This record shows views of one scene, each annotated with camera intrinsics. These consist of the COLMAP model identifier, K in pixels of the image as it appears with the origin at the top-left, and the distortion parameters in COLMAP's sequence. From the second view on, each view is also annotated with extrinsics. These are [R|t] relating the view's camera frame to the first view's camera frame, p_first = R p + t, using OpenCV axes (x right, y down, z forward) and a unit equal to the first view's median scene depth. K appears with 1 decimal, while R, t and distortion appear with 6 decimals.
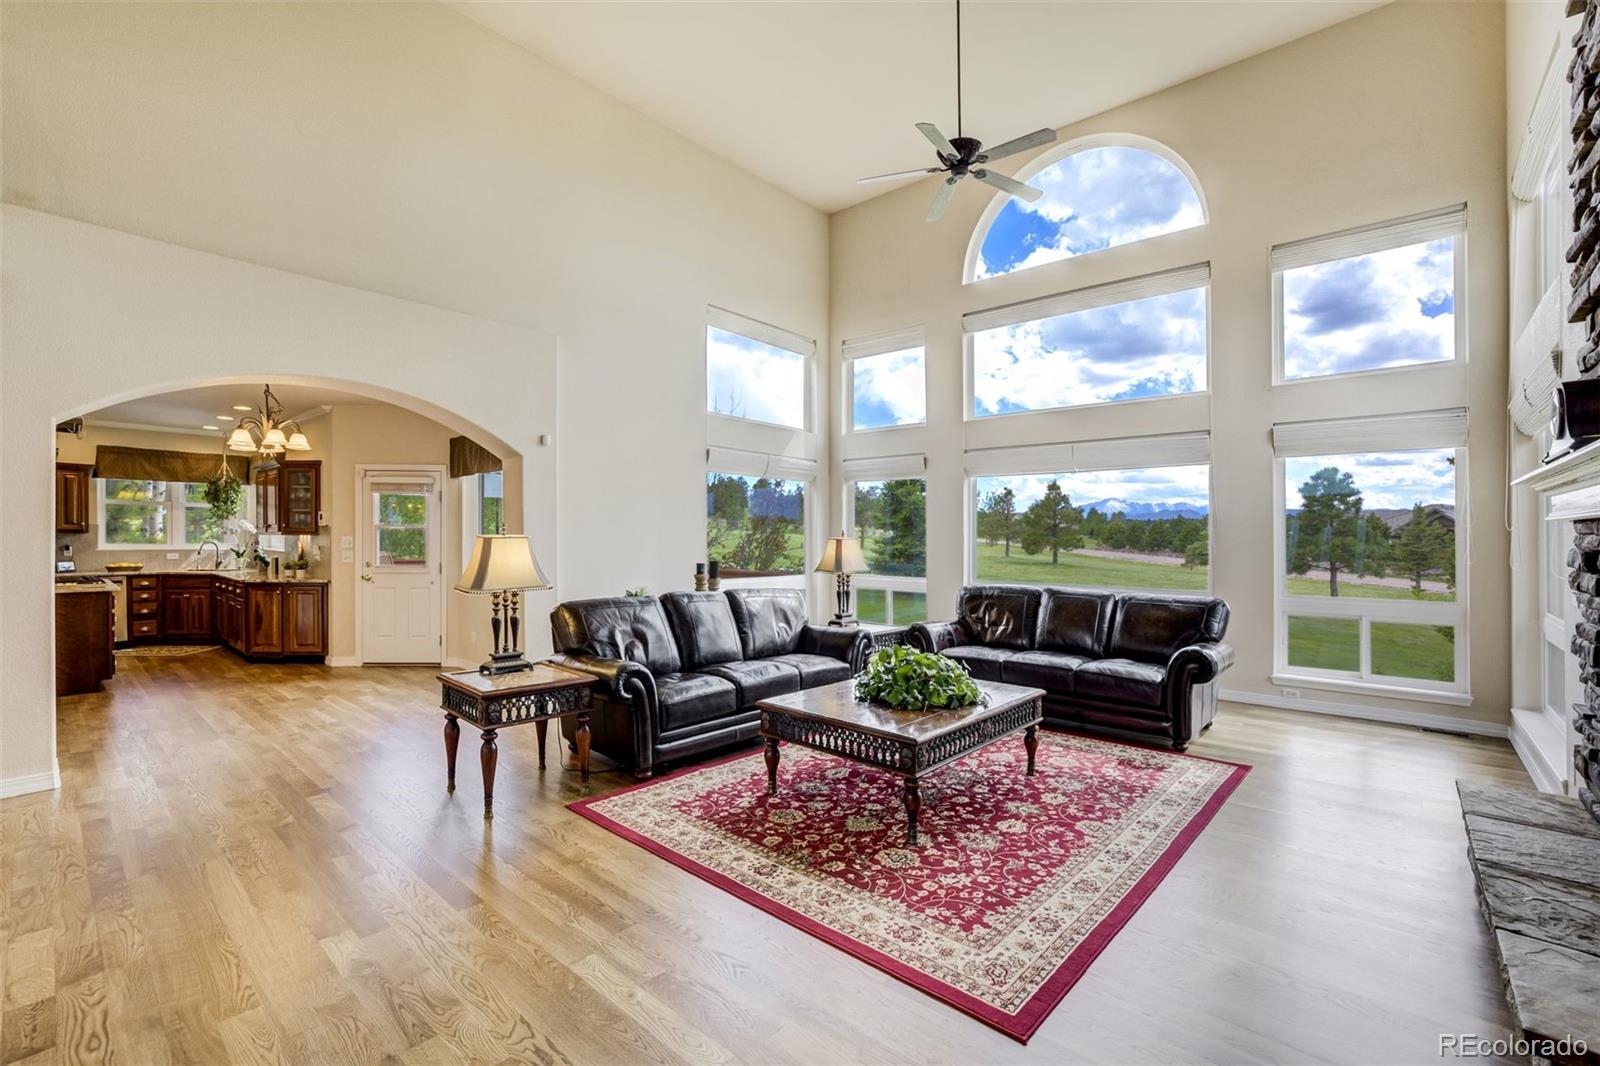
lens RADIAL K [[706.5, 0, 790.5], [0, 706.5, 544.7], [0, 0, 1]] dist [-0.034007, 0.016440]
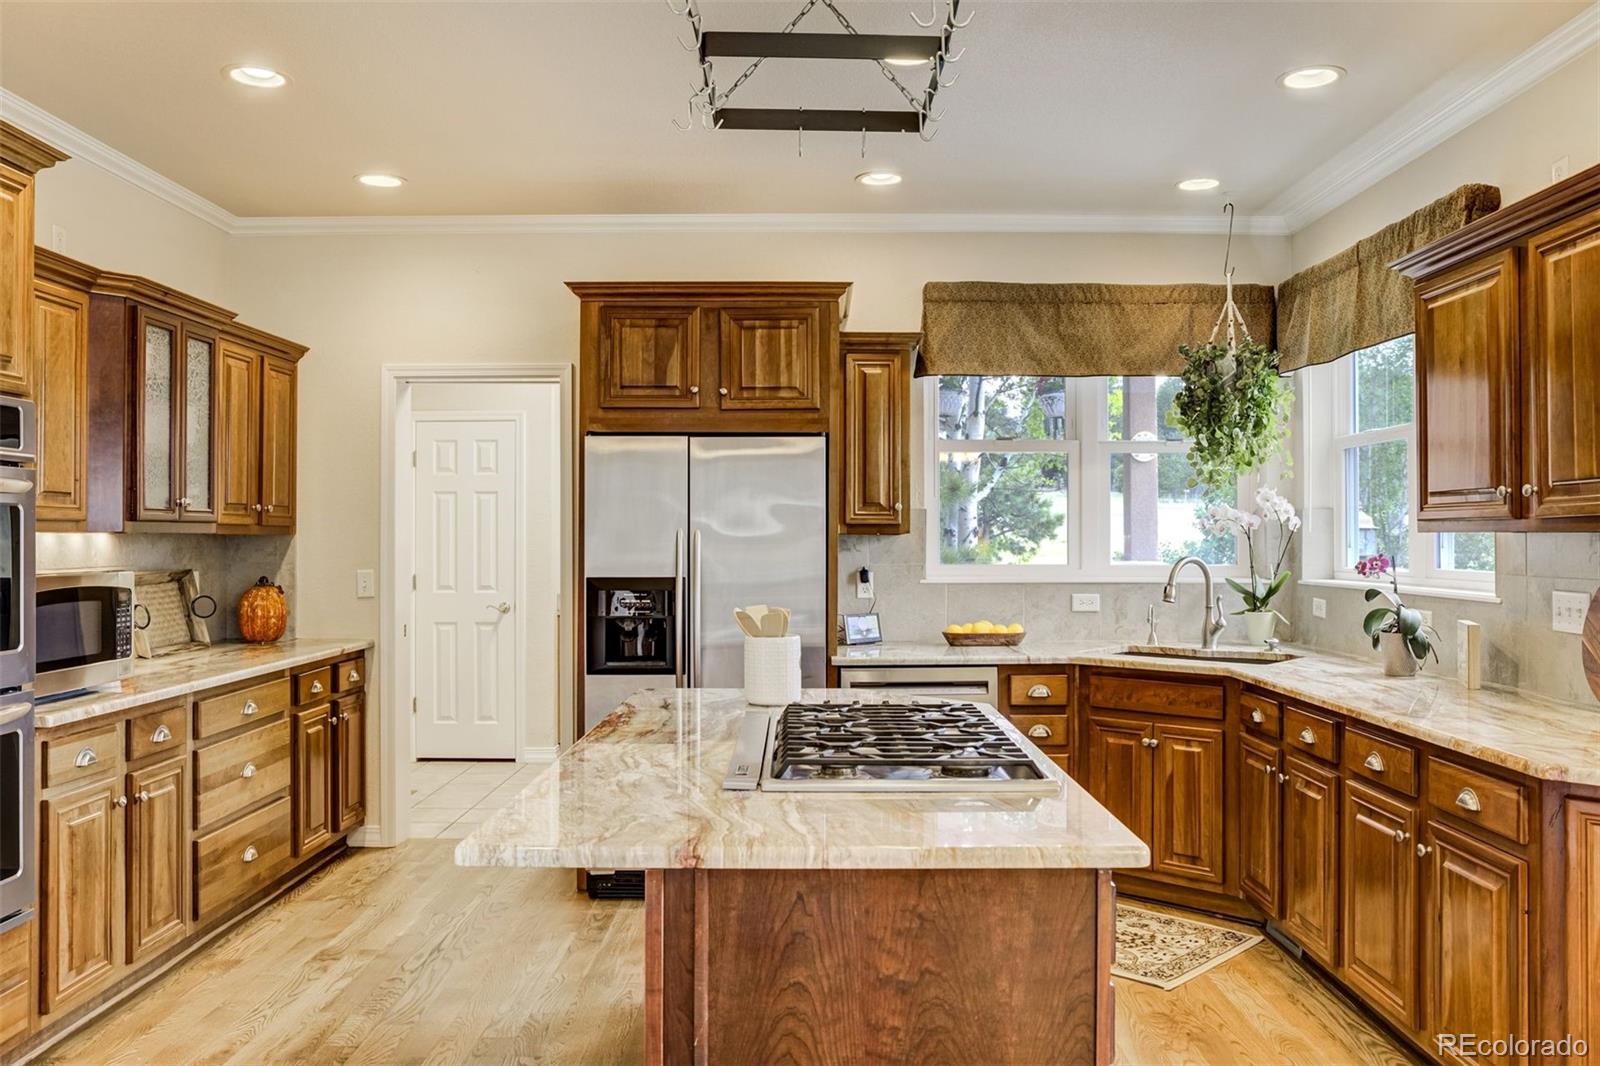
lens RADIAL K [[1186.3, 0, 796.4], [0, 1186.3, 527.9], [0, 0, 1]] dist [-0.066731, 0.049083]
pose [[0.670394, -0.015157, -0.741851, -0.621300], [-0.004448, 0.999691, -0.024445, -0.005219], [0.741992, 0.019687, 0.670119, 0.572406]]
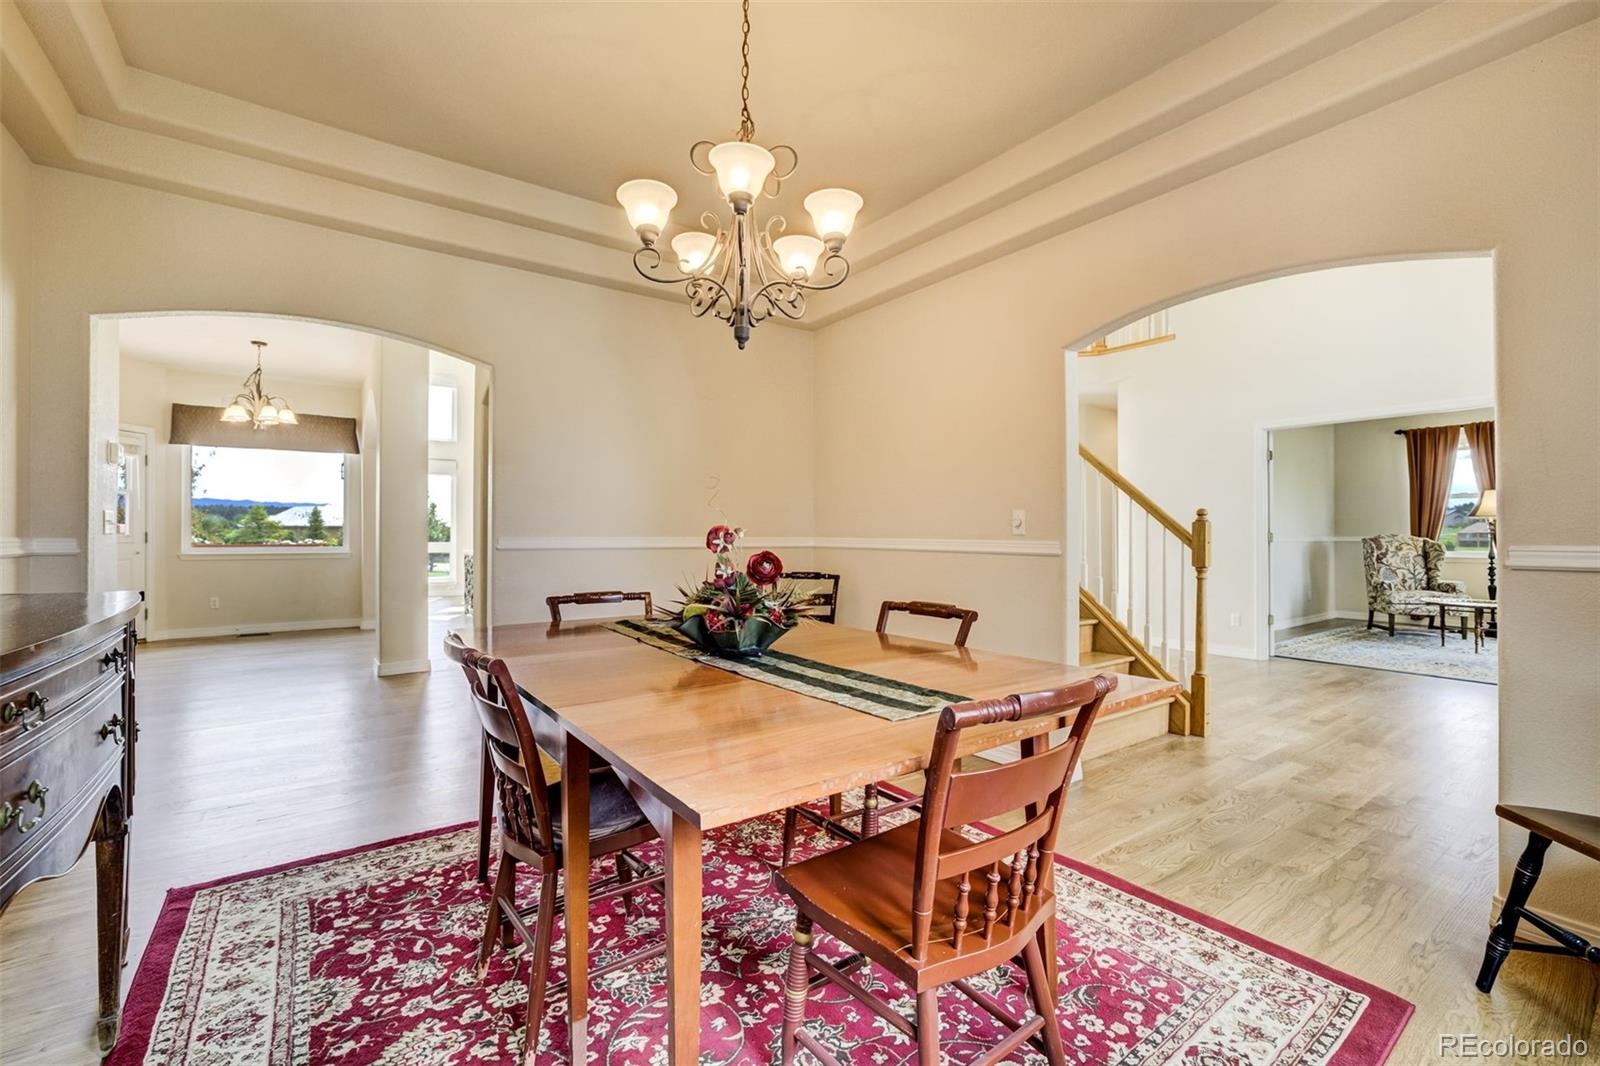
lens RADIAL K [[688.2, 0, 790.3], [0, 688.2, 534.5], [0, 0, 1]] dist [-0.038782, 0.000588]
pose [[0.211098, -0.008837, 0.977425, -1.085429], [0.012213, 0.999905, 0.006402, 0.031805], [-0.977389, 0.010586, 0.211186, -0.030473]]
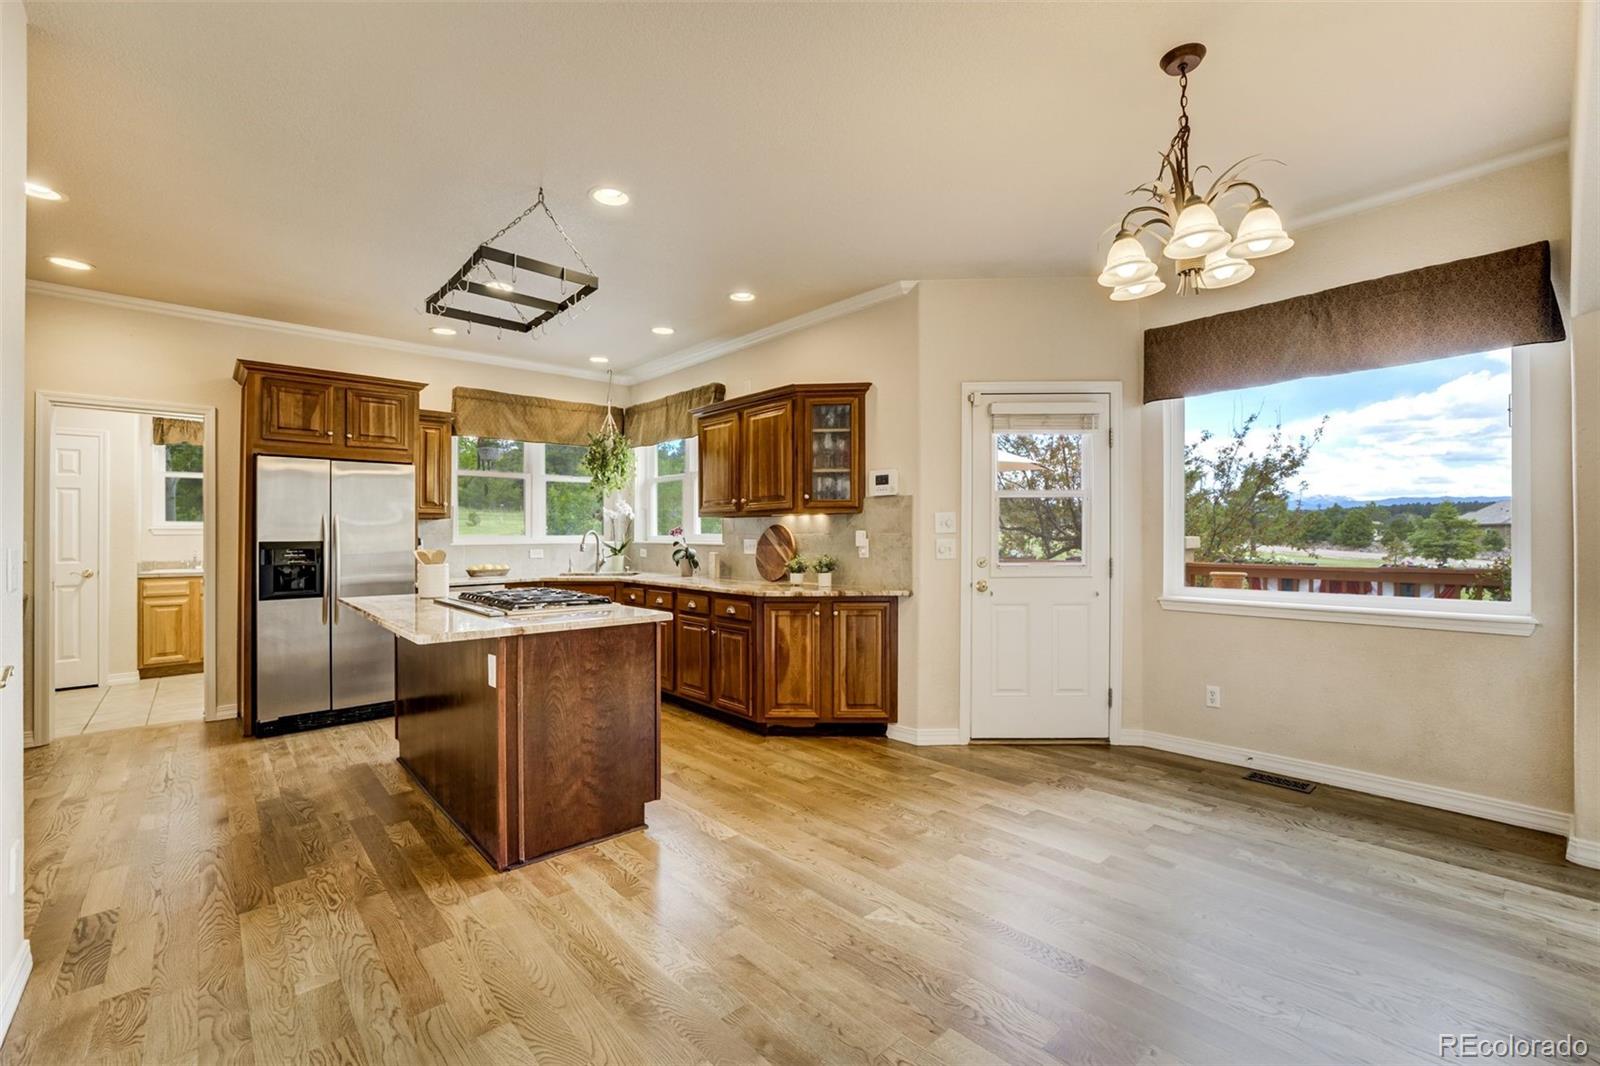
lens RADIAL K [[688.2, 0, 790.3], [0, 688.2, 534.5], [0, 0, 1]] dist [-0.038782, 0.000588]
pose [[0.994708, -0.012153, -0.102018, -0.635848], [0.010859, 0.999854, -0.013225, 0.010310], [0.102164, 0.012047, 0.994695, 0.400649]]
